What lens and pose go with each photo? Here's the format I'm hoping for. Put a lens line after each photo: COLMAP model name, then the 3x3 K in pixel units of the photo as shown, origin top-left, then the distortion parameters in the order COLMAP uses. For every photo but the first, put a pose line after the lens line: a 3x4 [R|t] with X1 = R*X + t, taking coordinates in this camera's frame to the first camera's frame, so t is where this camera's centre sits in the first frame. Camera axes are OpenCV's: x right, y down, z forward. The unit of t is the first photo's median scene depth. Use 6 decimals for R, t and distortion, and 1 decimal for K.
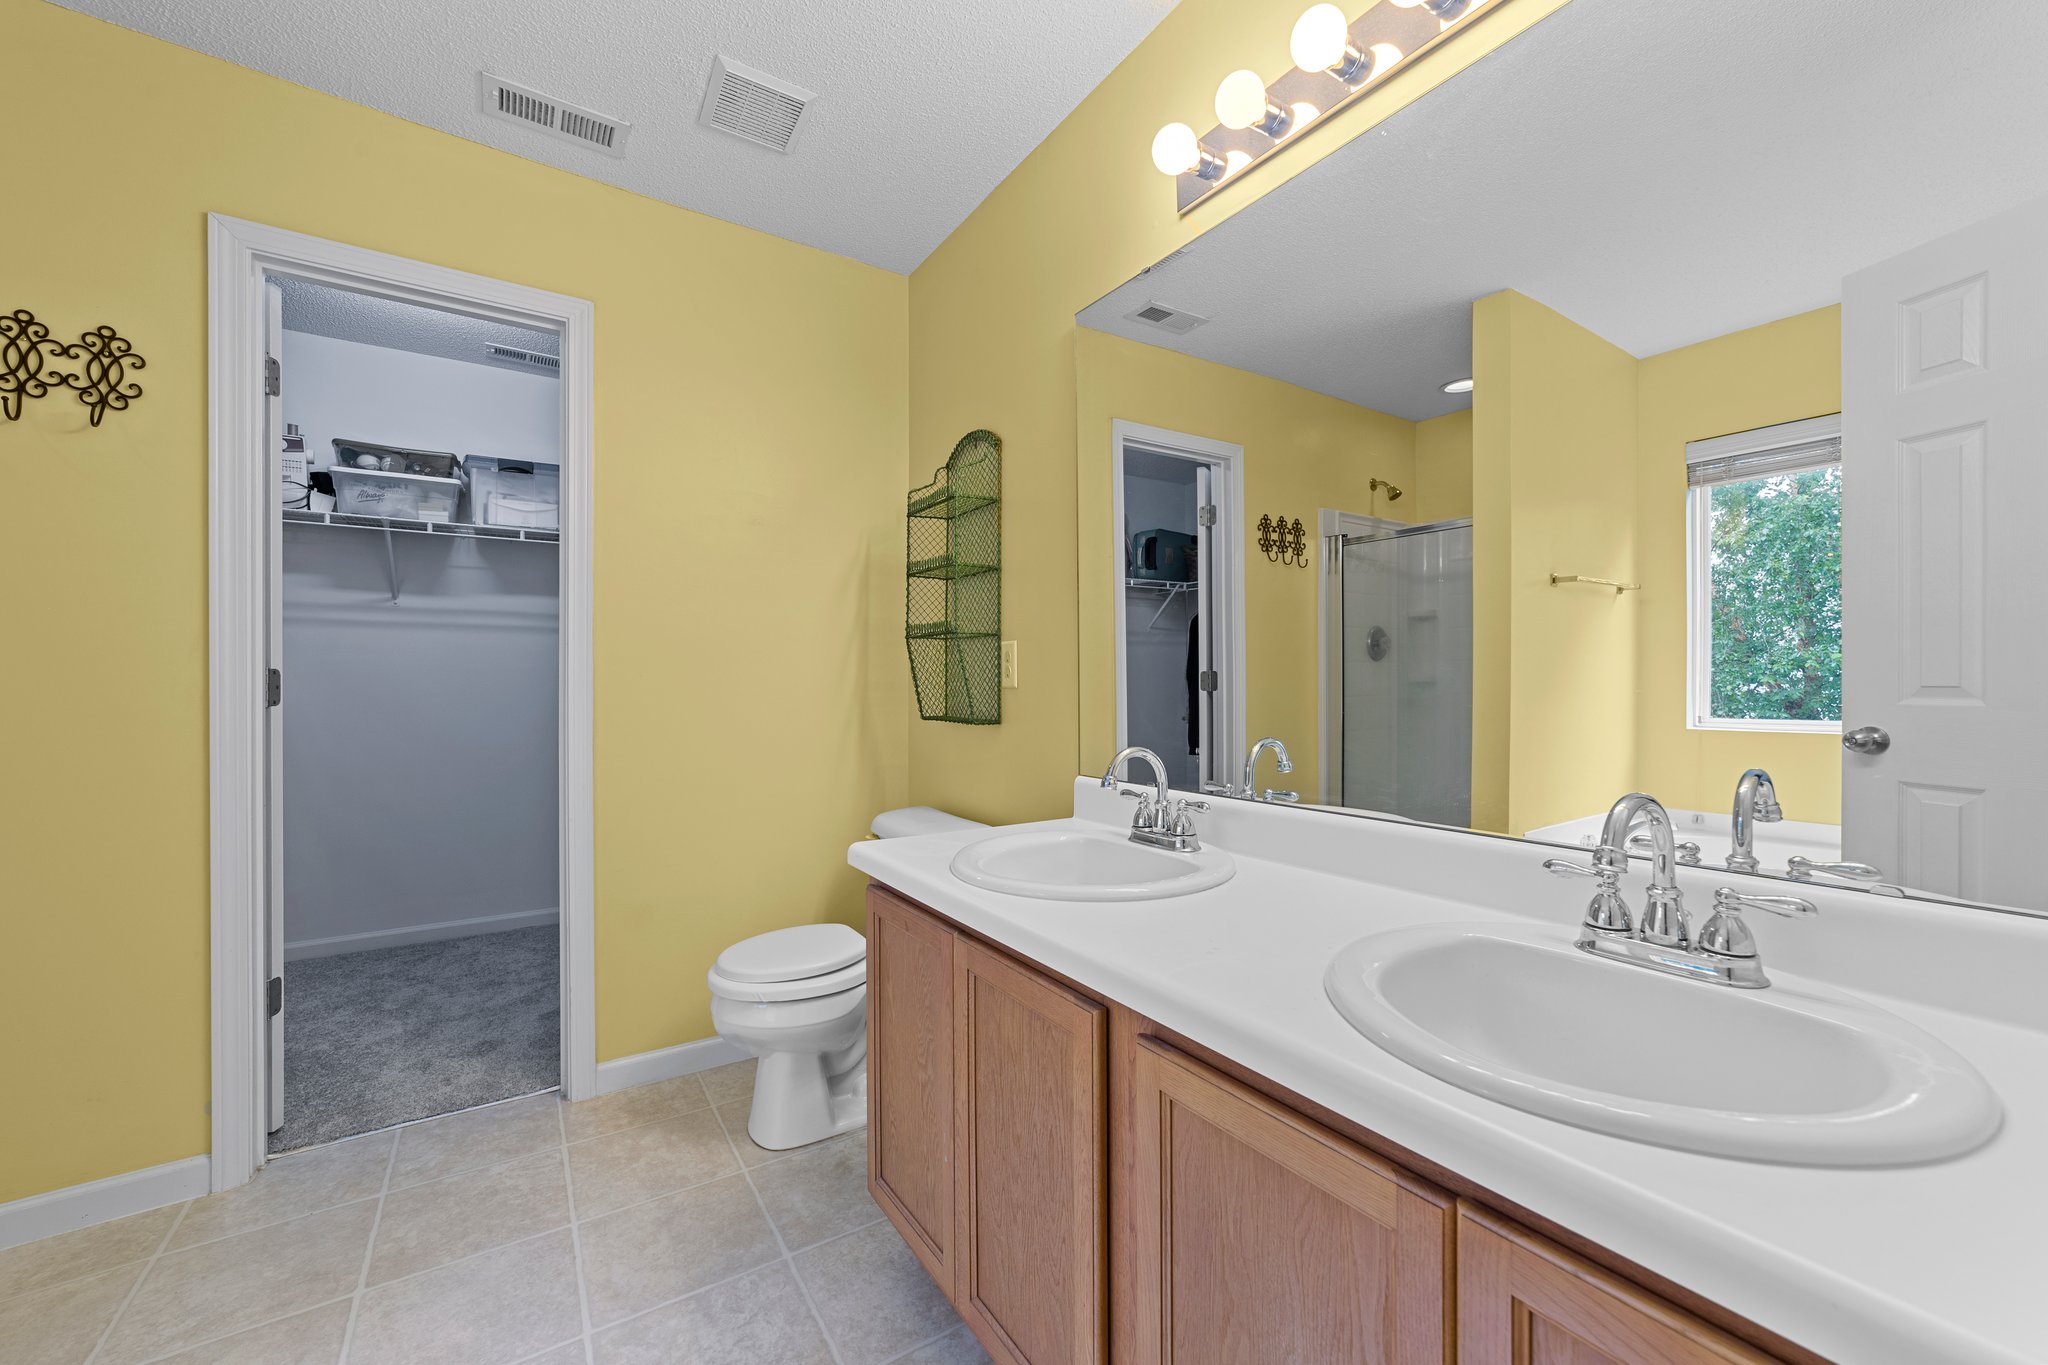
lens RADIAL K [[785.8, 0, 1021.6], [0, 785.8, 680.7], [0, 0, 1]] dist [-0.019236, 0.008282]
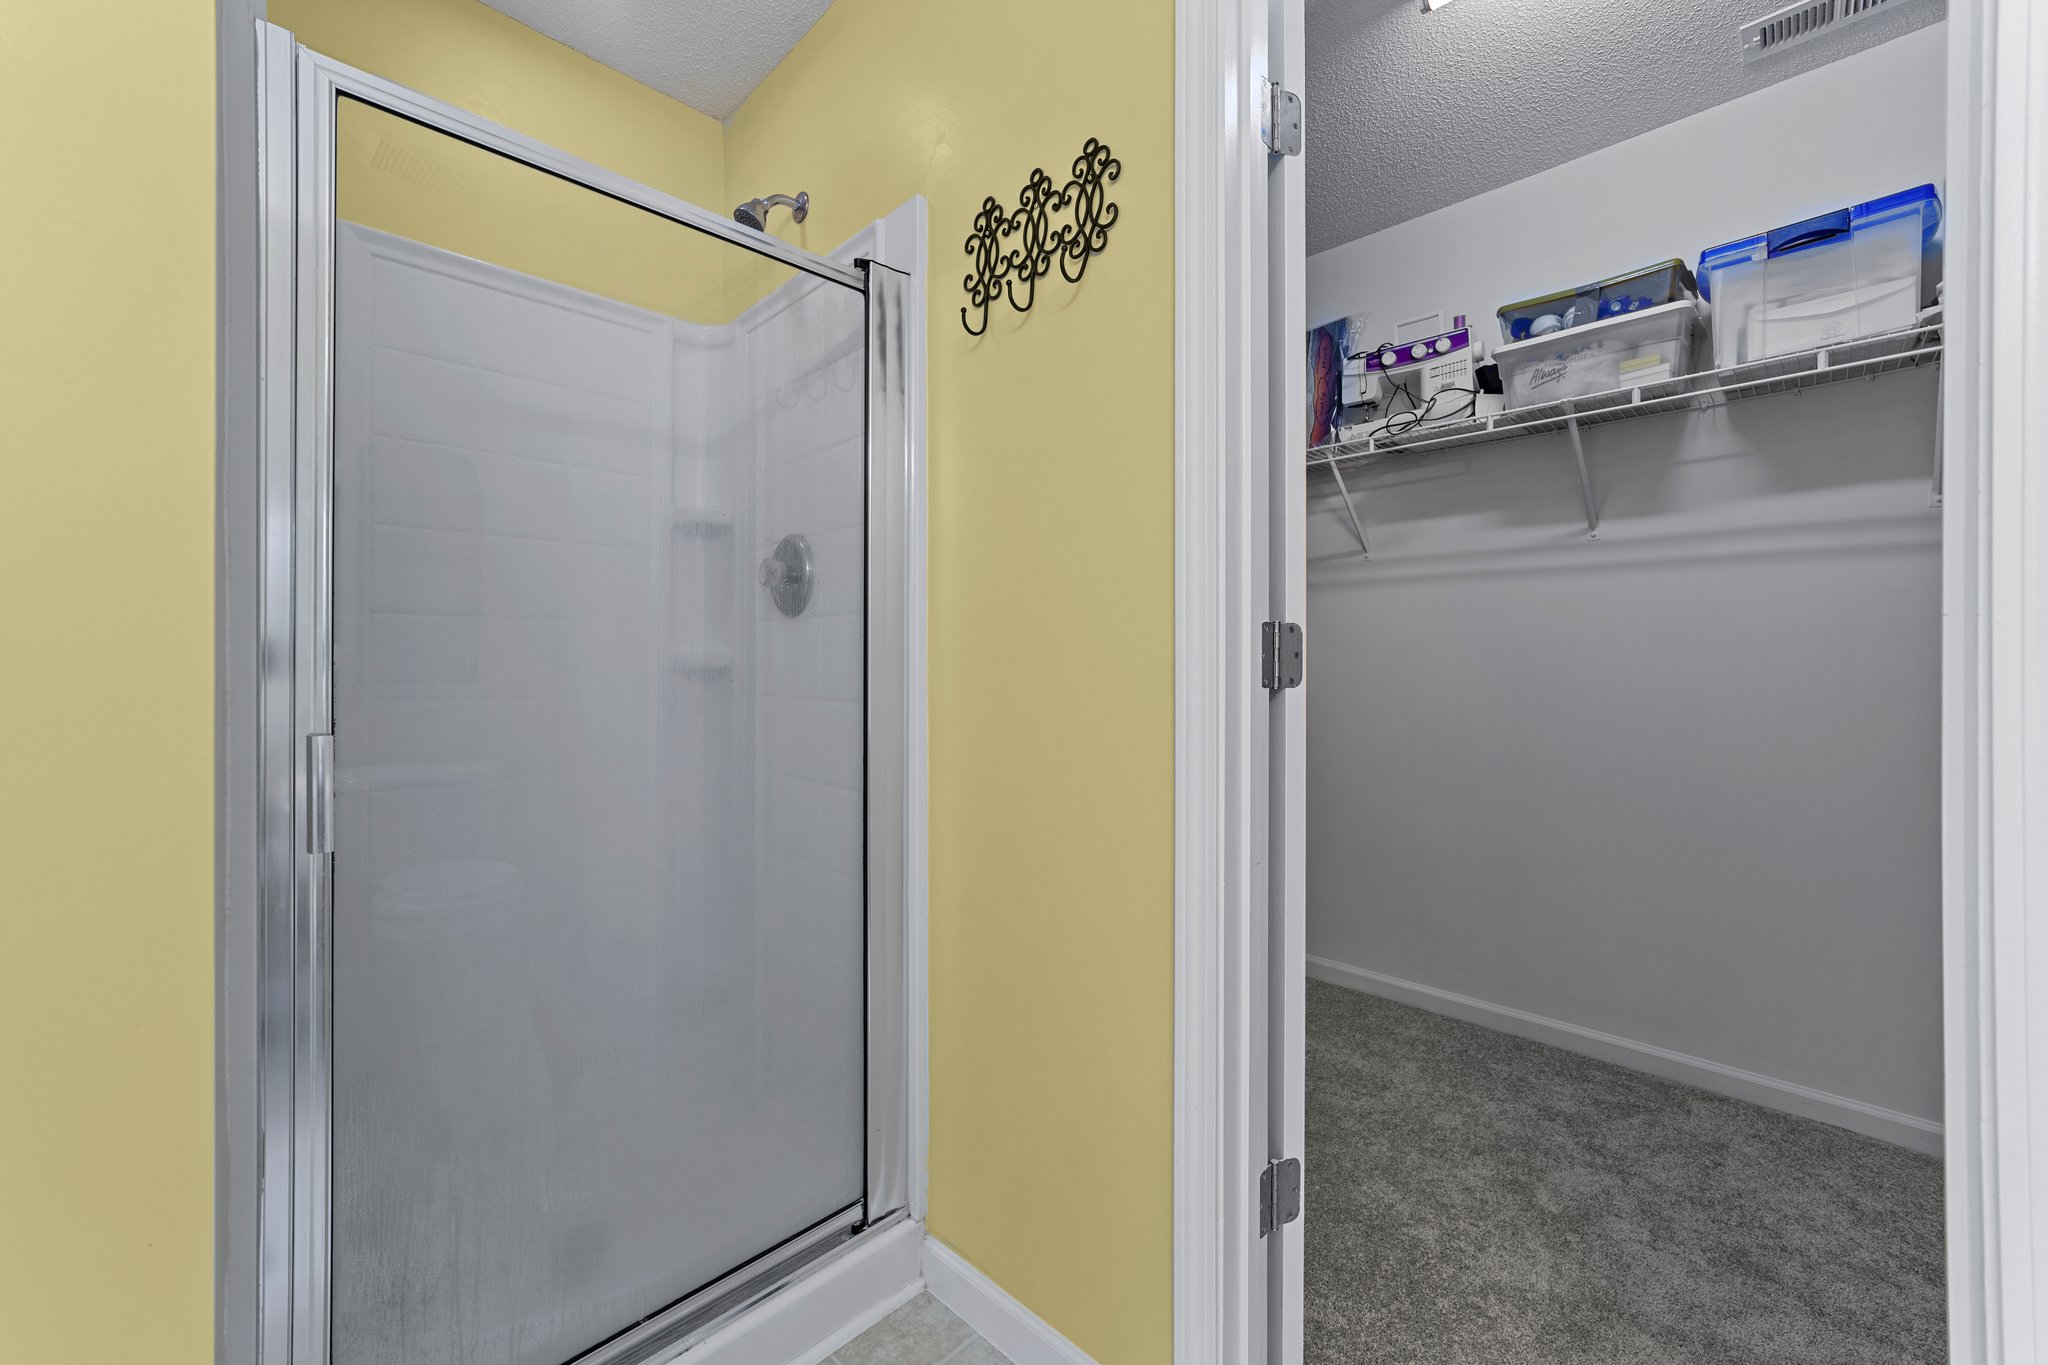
lens RADIAL K [[794.5, 0, 1019.9], [0, 794.5, 664.0], [0, 0, 1]] dist [-0.020118, 0.008235]
pose [[0.190576, -0.000390, -0.981672, -0.265699], [0.001084, 0.999999, -0.000187, 0.009402], [0.981672, -0.001028, 0.190576, 0.433952]]
